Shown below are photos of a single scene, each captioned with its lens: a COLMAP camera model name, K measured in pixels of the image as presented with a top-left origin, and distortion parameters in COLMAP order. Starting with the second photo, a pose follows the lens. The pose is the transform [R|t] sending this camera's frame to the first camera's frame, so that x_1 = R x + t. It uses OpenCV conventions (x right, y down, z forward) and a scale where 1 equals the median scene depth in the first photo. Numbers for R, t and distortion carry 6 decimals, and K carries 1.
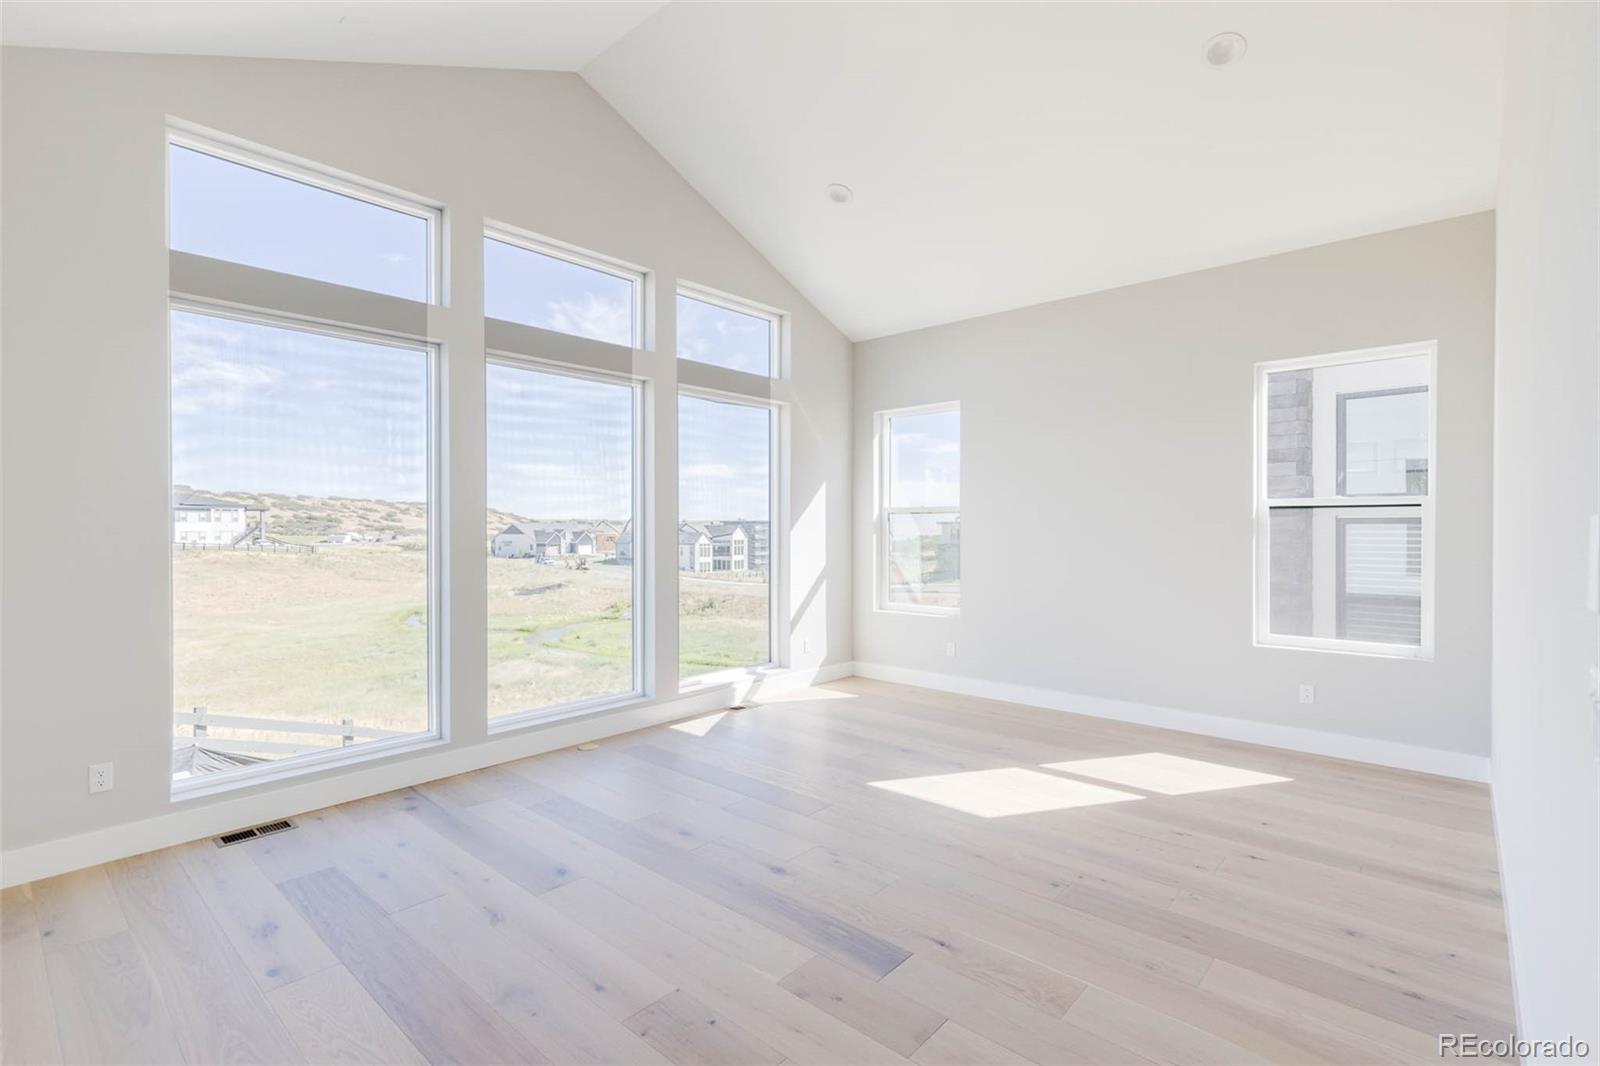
lens RADIAL K [[723.5, 0, 795.9], [0, 723.5, 530.1], [0, 0, 1]] dist [0.008273, 0.000089]
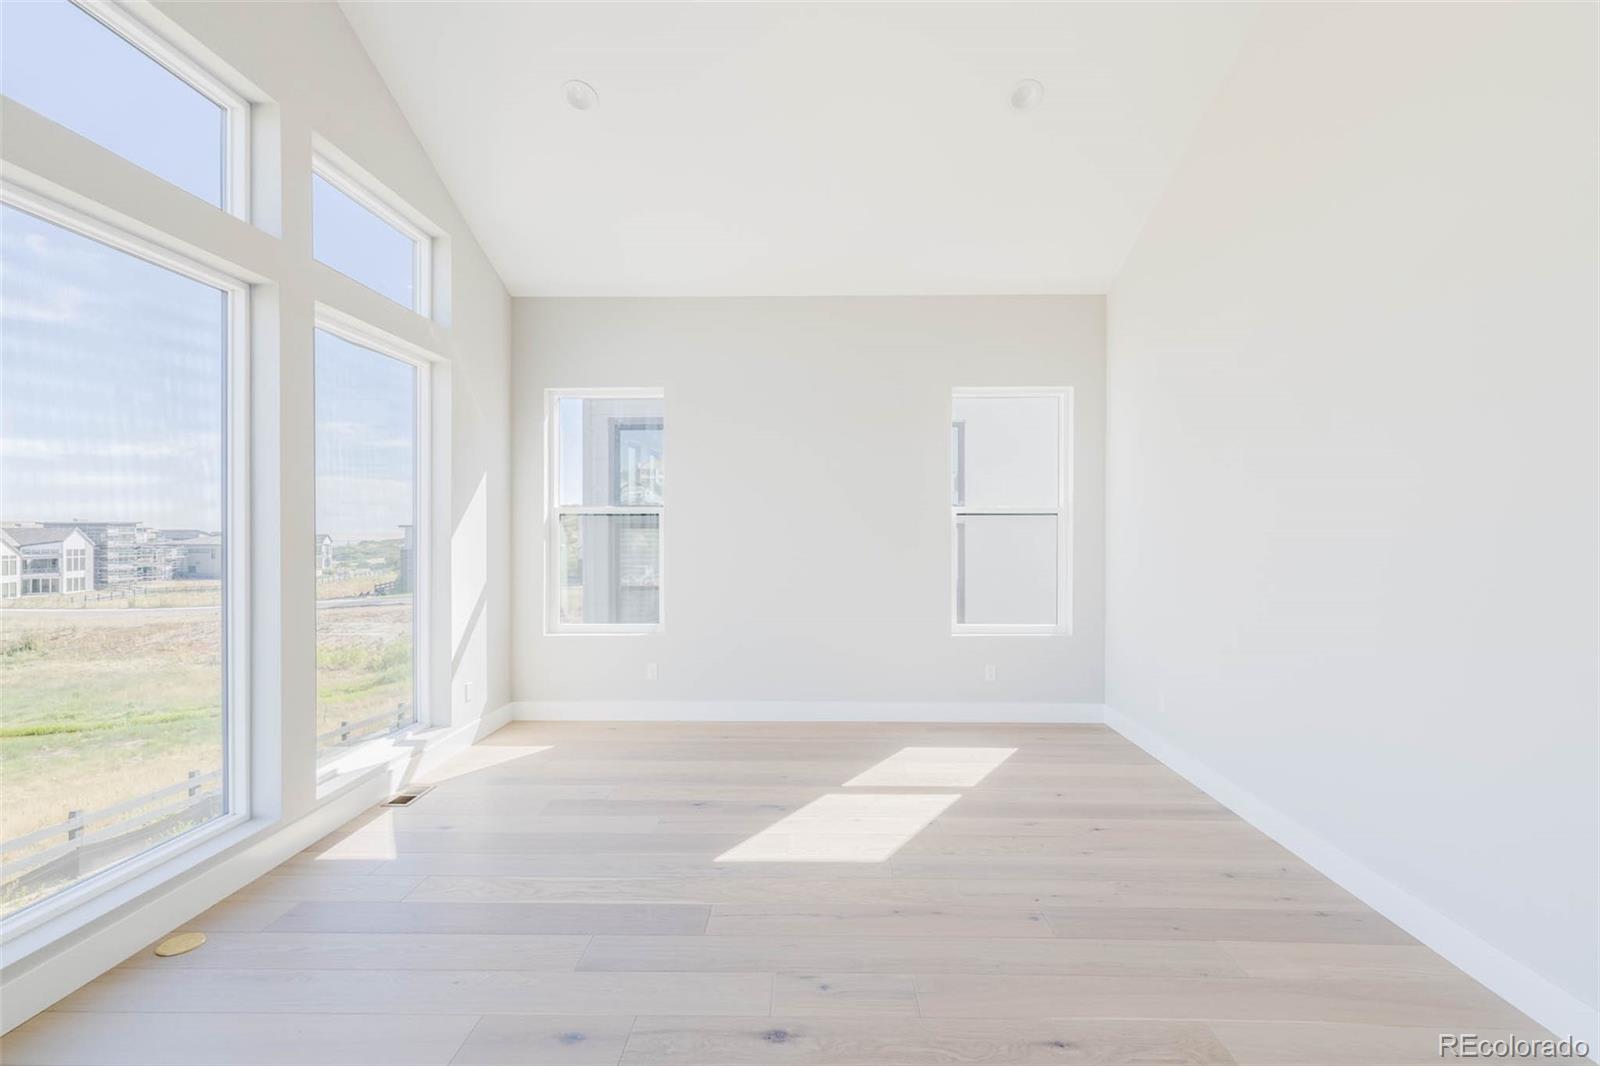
lens RADIAL K [[723.5, 0, 795.9], [0, 723.5, 530.1], [0, 0, 1]] dist [0.008273, 0.000089]
pose [[0.763439, 0.000579, 0.645880, -0.235033], [0.002835, 0.999987, -0.004247, -0.001668], [-0.645874, 0.005074, 0.763427, 0.241476]]
